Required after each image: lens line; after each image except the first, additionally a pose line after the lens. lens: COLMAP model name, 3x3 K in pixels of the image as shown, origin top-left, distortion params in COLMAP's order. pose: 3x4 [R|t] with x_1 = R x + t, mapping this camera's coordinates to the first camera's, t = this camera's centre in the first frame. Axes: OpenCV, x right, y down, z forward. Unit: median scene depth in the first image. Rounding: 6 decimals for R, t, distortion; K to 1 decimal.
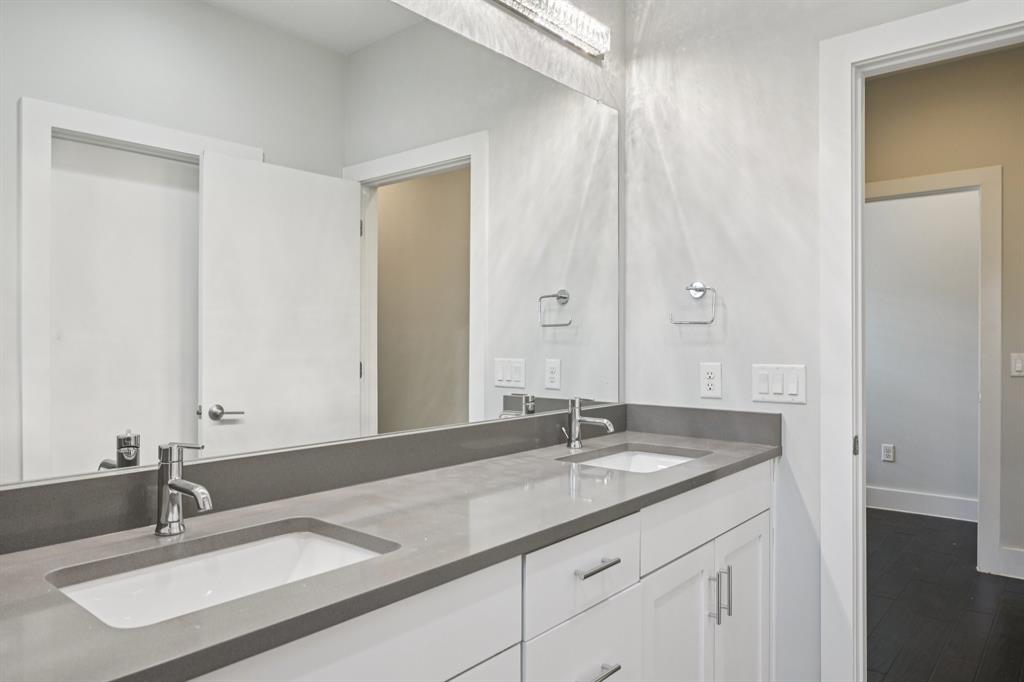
lens RADIAL K [[684.3, 0, 512.0], [0, 684.3, 341.0], [0, 0, 1]] dist [0.022424, -0.000524]
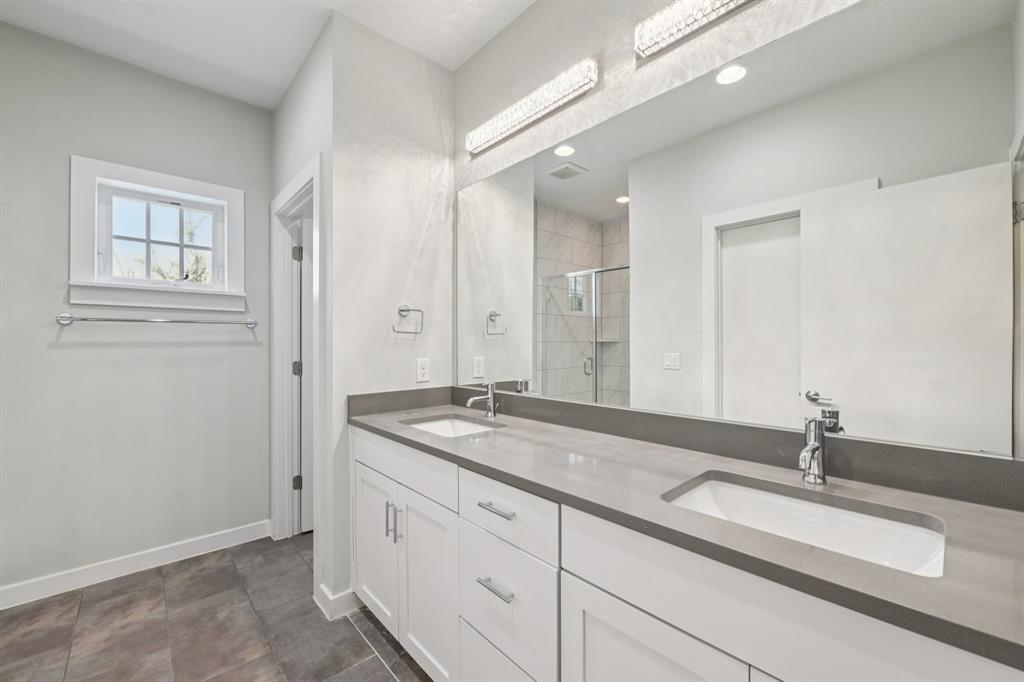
lens RADIAL K [[419.5, 0, 512.0], [0, 419.5, 341.0], [0, 0, 1]] dist [0.002296, 0.000279]
pose [[-0.119683, -0.004457, -0.992802, 0.678737], [-0.001928, 0.999989, -0.004257, -0.001062], [0.992810, 0.001404, -0.119690, 0.802309]]
